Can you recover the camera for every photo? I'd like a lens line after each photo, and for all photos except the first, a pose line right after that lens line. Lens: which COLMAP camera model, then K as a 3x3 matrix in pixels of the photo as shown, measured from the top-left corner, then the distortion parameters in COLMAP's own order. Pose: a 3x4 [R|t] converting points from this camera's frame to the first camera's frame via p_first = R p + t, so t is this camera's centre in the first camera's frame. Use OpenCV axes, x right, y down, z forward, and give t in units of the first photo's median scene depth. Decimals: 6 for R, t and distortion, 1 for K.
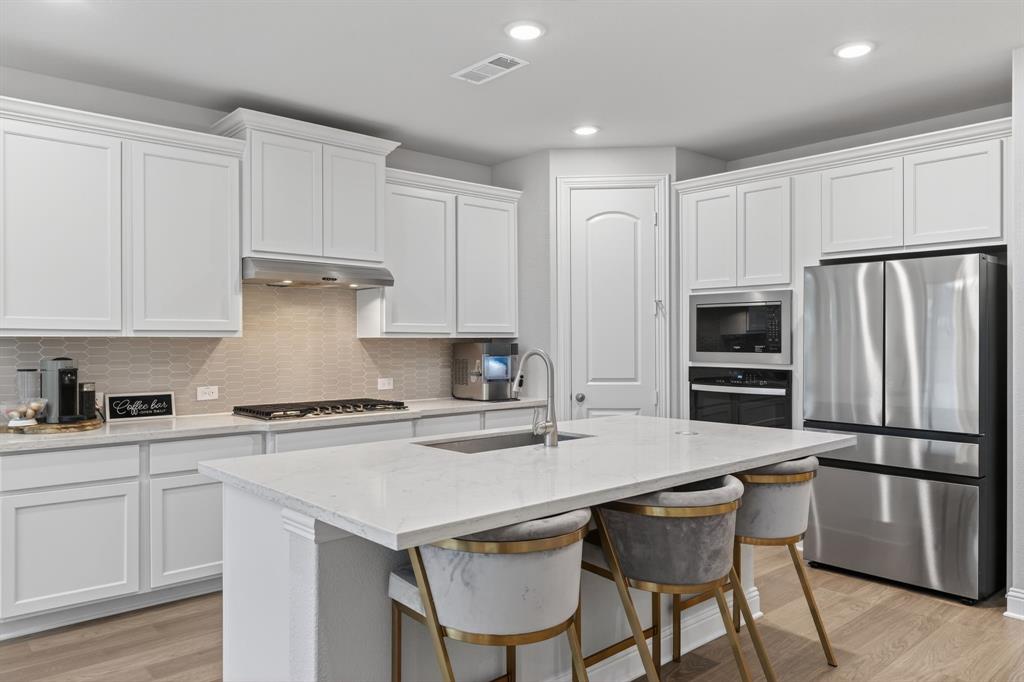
lens RADIAL K [[719.9, 0, 512.0], [0, 719.9, 341.0], [0, 0, 1]] dist [0.000758, 0.000262]
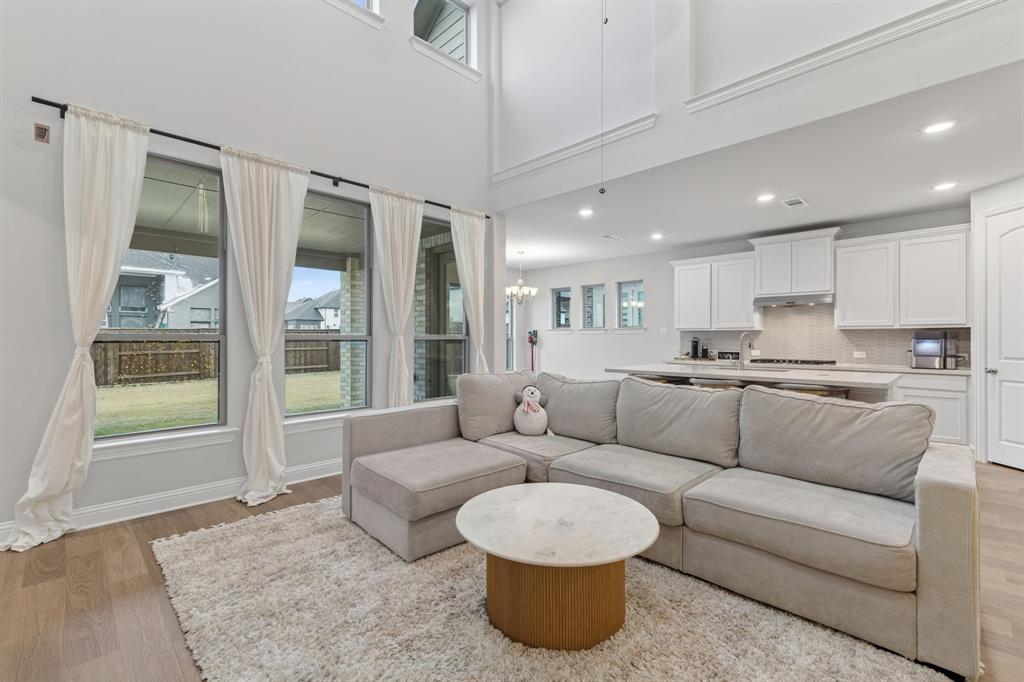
lens RADIAL K [[445.9, 0, 512.0], [0, 445.9, 341.0], [0, 0, 1]] dist [-0.001340, -0.000351]
pose [[0.065515, 0.006987, -0.997827, 1.075857], [-0.001657, 0.999975, 0.006894, 0.023303], [0.997850, 0.001202, 0.065525, 0.059542]]
